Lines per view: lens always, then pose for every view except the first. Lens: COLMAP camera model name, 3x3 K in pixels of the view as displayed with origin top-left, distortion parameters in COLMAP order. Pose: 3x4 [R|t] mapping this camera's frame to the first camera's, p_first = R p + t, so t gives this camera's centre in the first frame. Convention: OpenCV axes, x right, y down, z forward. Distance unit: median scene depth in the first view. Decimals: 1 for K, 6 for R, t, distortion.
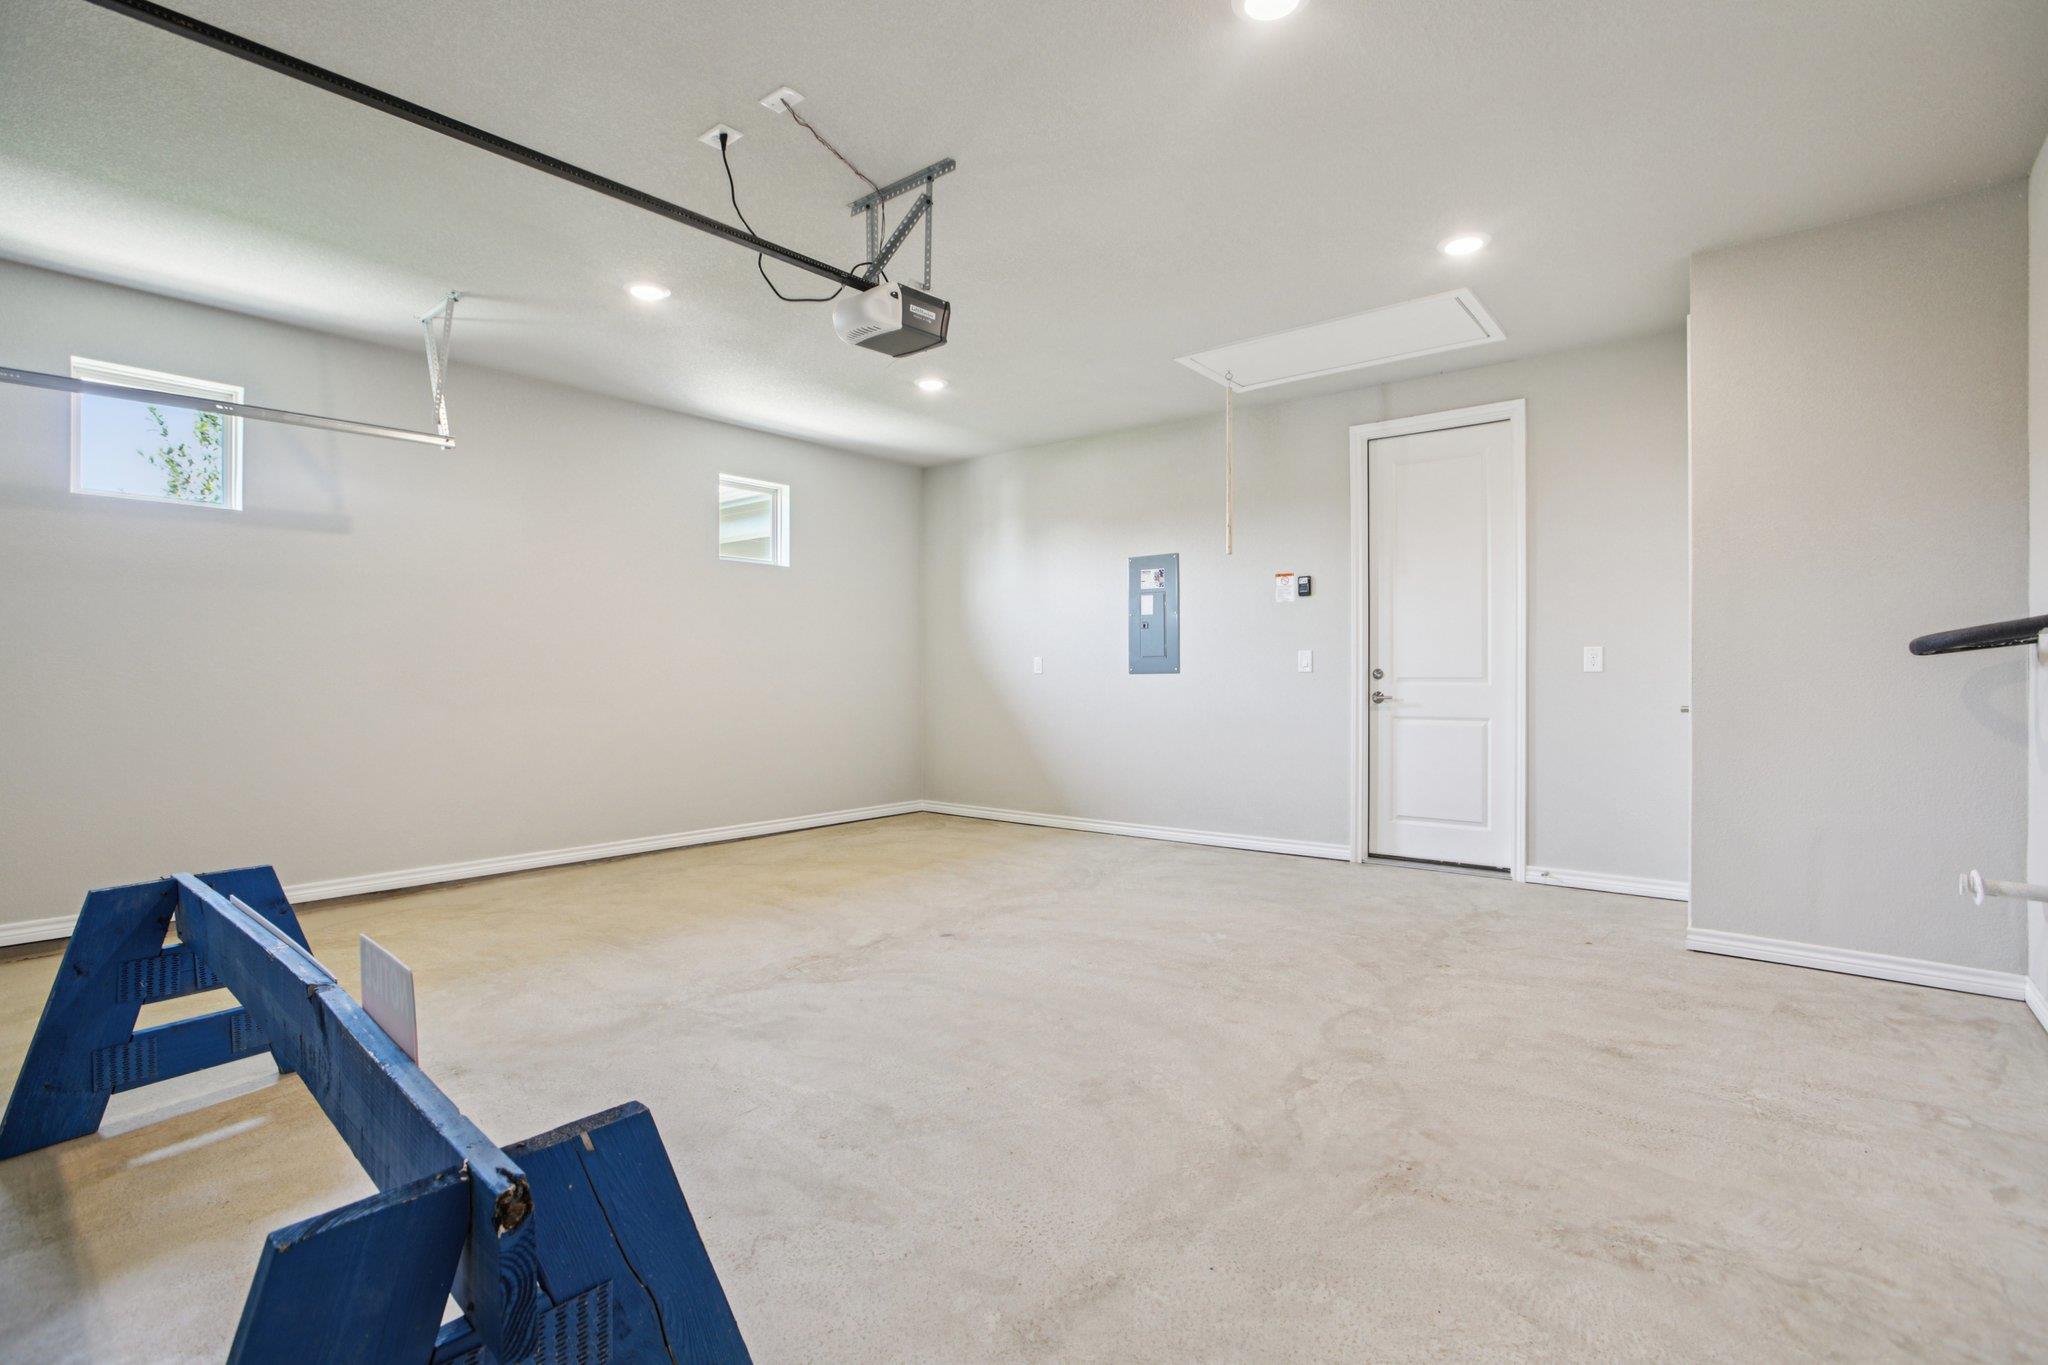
lens RADIAL K [[967.9, 0, 1020.1], [0, 967.9, 677.8], [0, 0, 1]] dist [-0.069975, 0.032456]
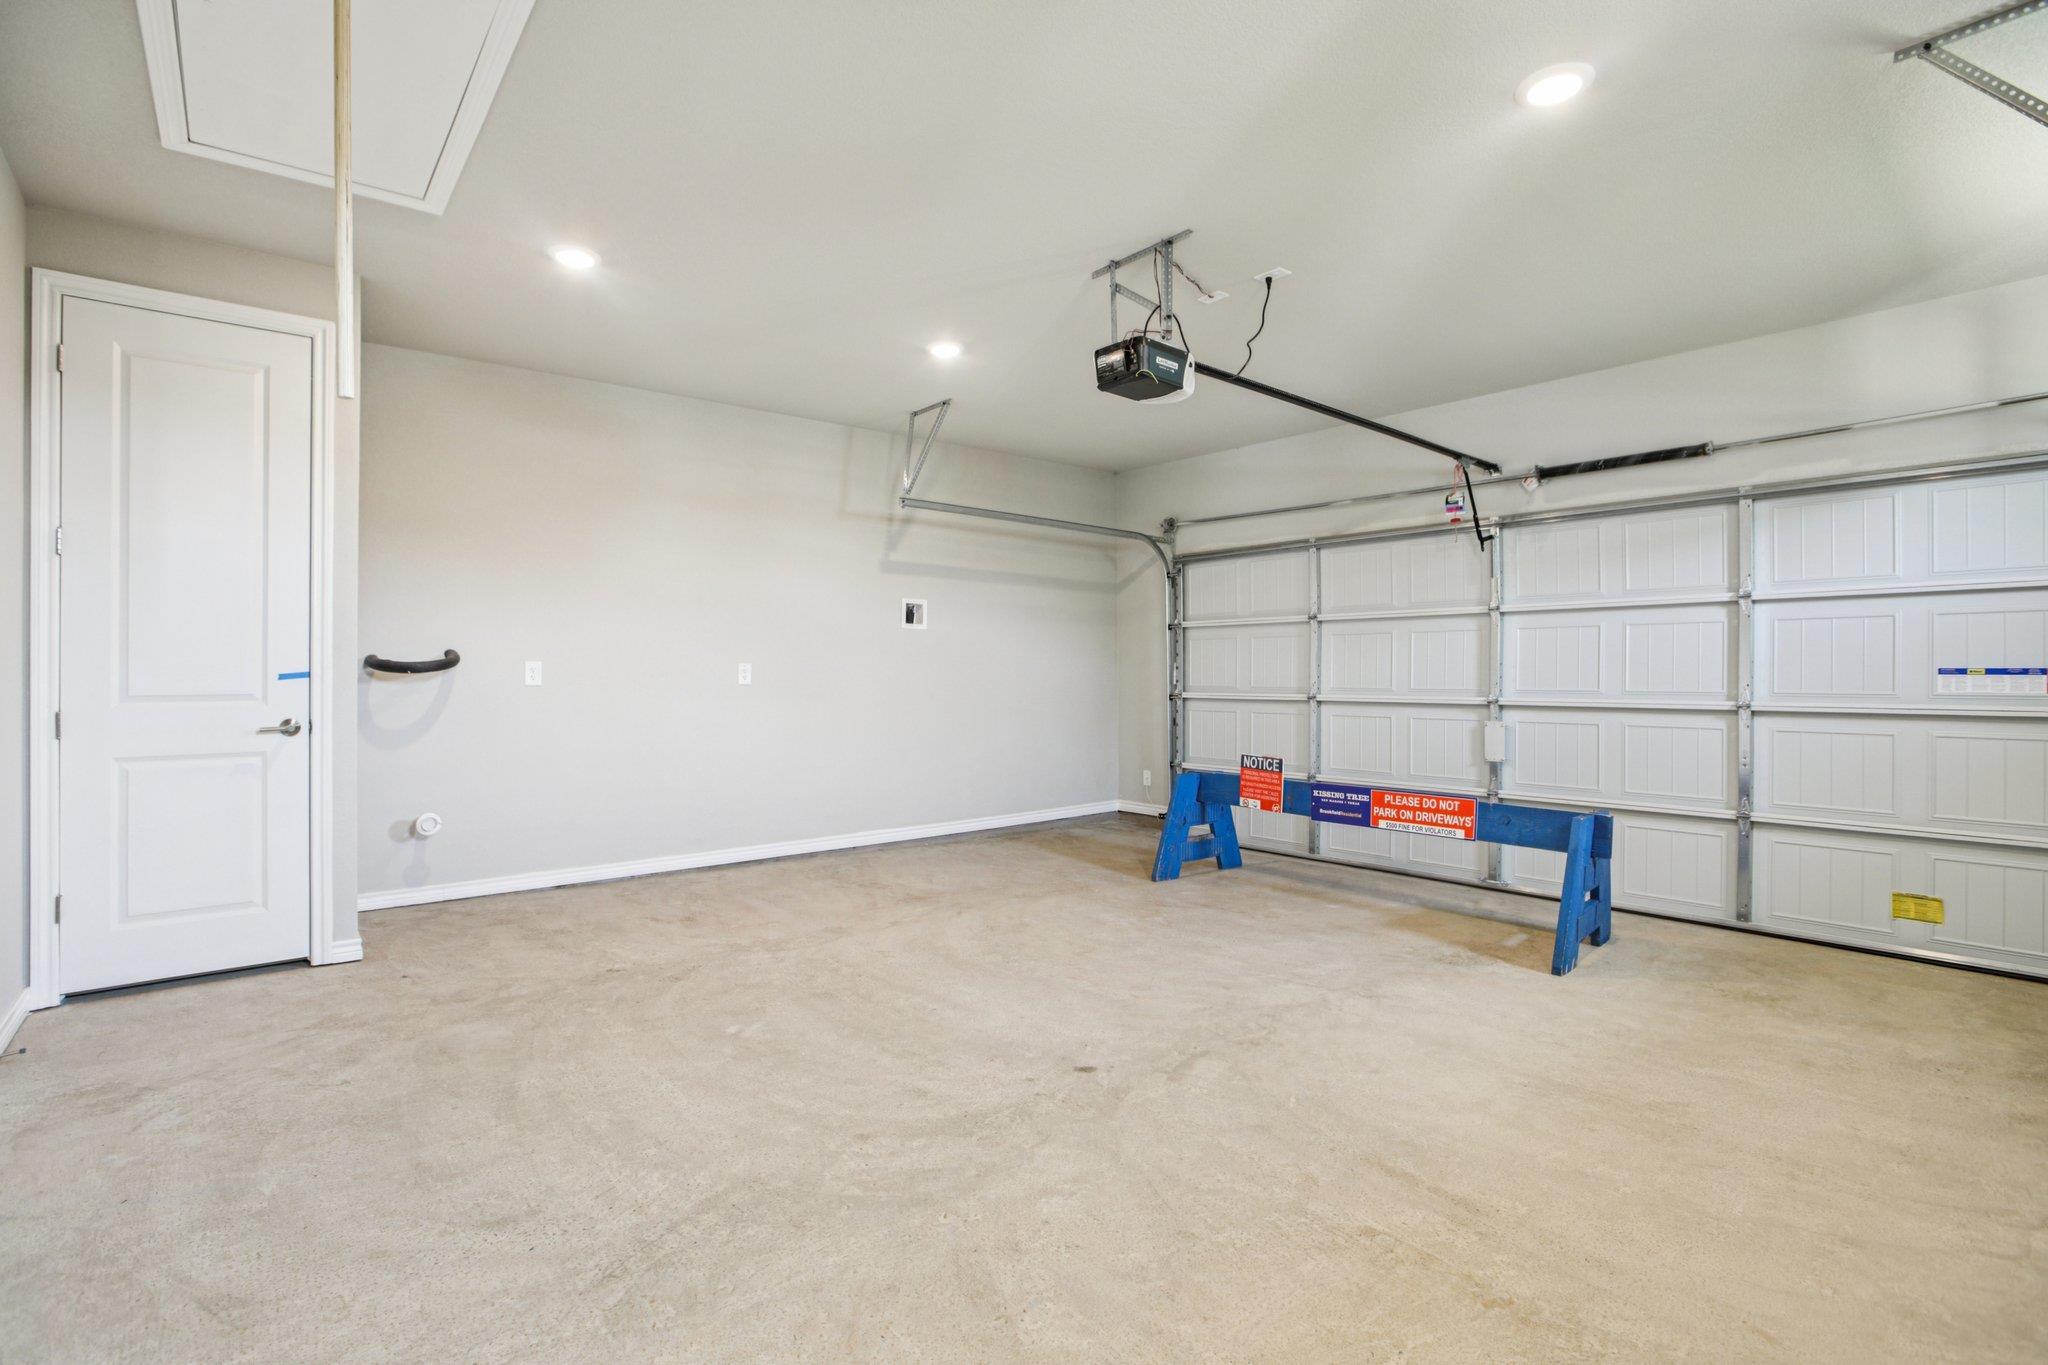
lens RADIAL K [[967.9, 0, 1020.1], [0, 967.9, 677.8], [0, 0, 1]] dist [-0.069975, 0.032456]
pose [[-0.980568, 0.000787, 0.196178, -0.186501], [0.002845, 0.999944, 0.010209, -0.022550], [-0.196159, 0.010569, -0.980515, 1.902672]]
